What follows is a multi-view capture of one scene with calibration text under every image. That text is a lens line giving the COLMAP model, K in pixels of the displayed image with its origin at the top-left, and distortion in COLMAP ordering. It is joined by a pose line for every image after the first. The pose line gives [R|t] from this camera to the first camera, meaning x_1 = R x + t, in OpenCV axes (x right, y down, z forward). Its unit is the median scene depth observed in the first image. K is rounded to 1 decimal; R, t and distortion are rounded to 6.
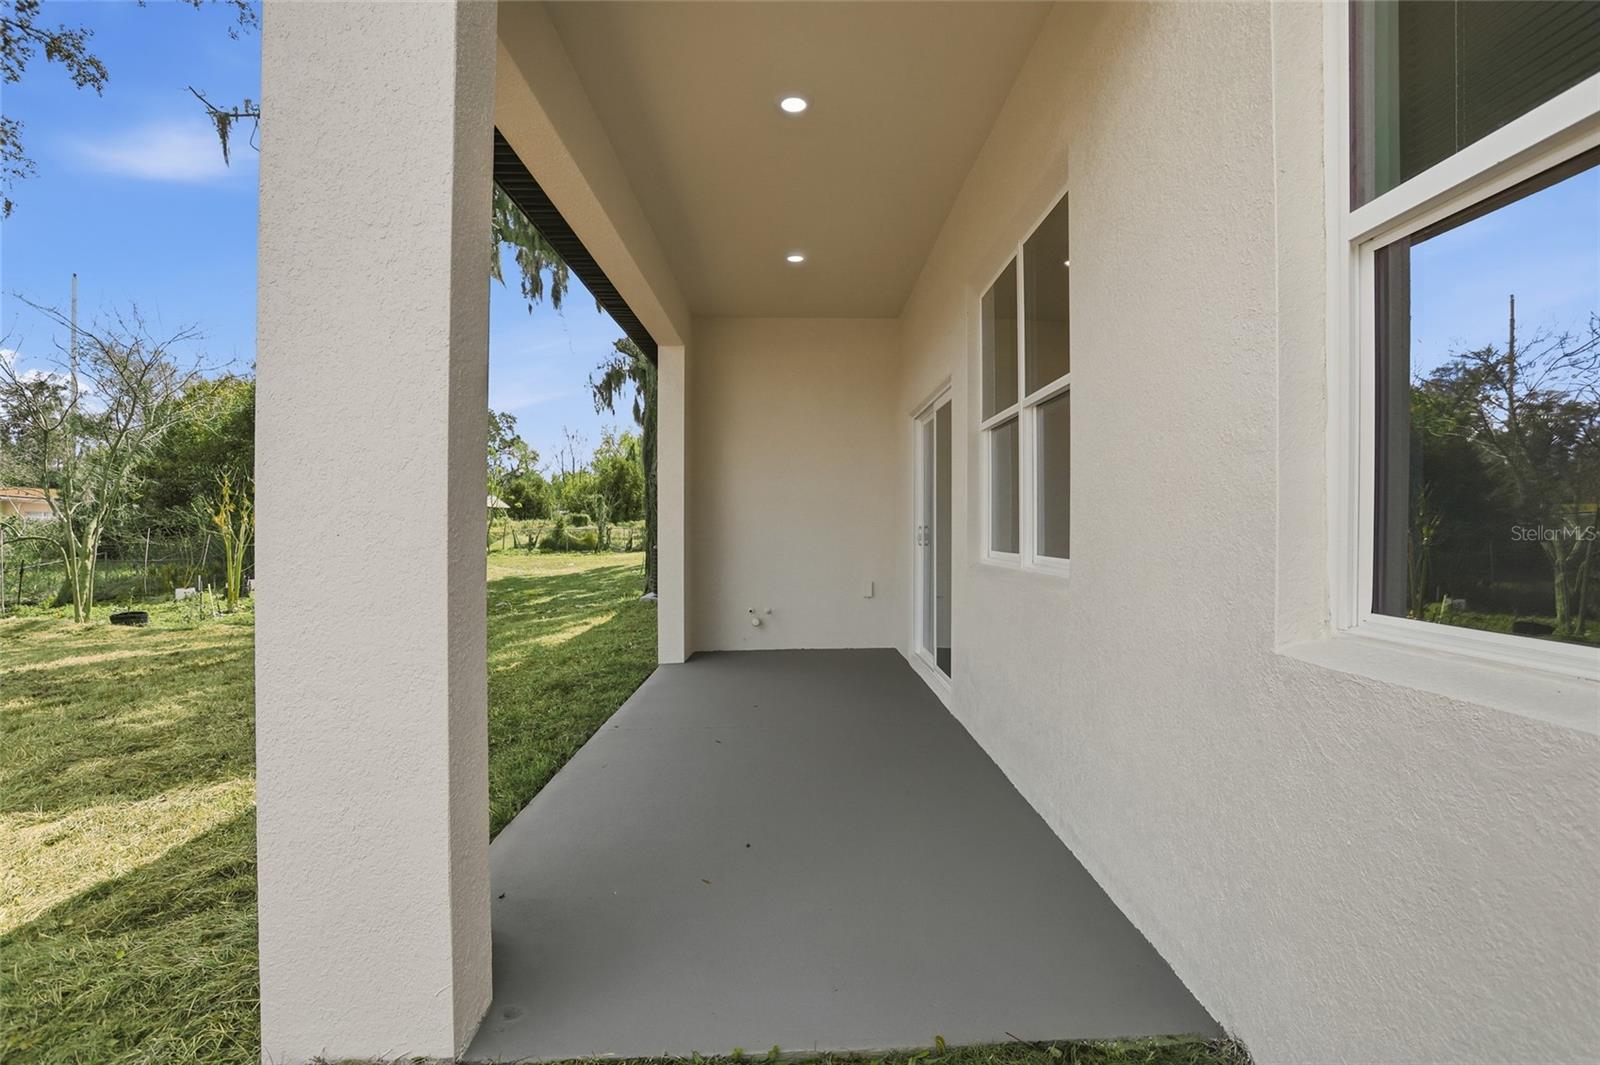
lens RADIAL K [[758.6, 0, 809.2], [0, 758.6, 522.5], [0, 0, 1]] dist [-0.075853, 0.032328]
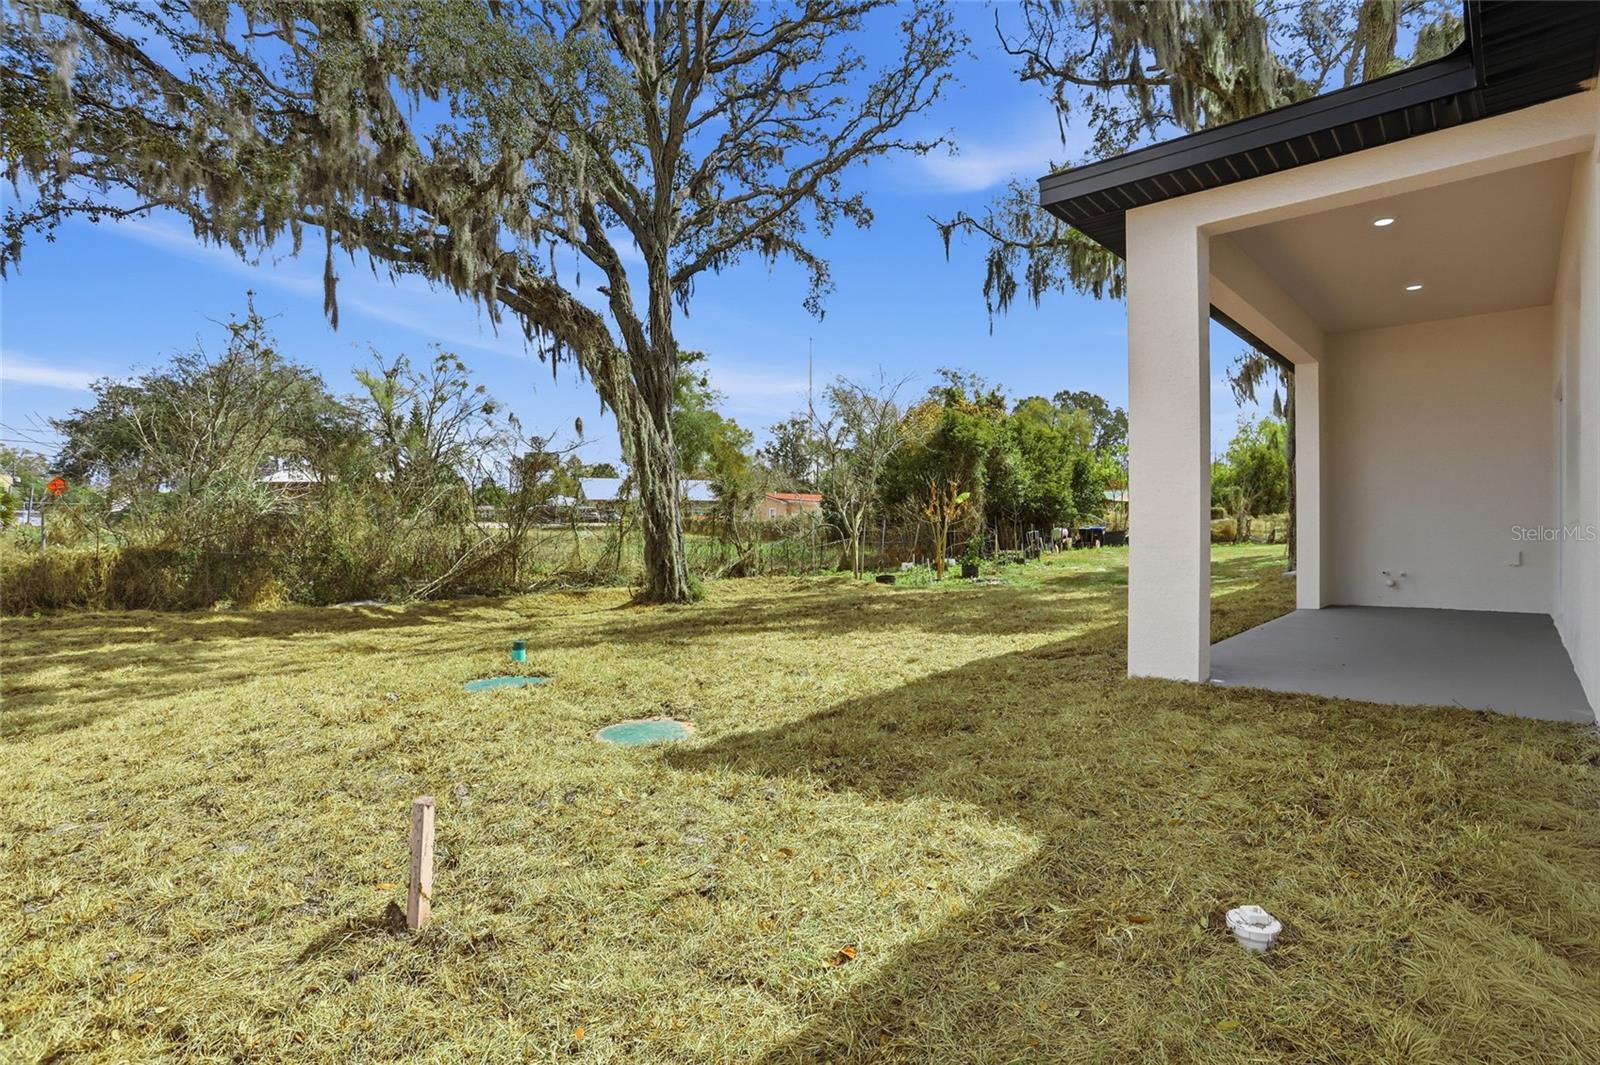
lens RADIAL K [[758.6, 0, 809.2], [0, 758.6, 522.5], [0, 0, 1]] dist [-0.075853, 0.032328]
pose [[0.702326, -0.000304, -0.711855, 0.032257], [0.003933, 0.999986, 0.003453, 0.008836], [0.711844, -0.005225, 0.702318, -0.137017]]
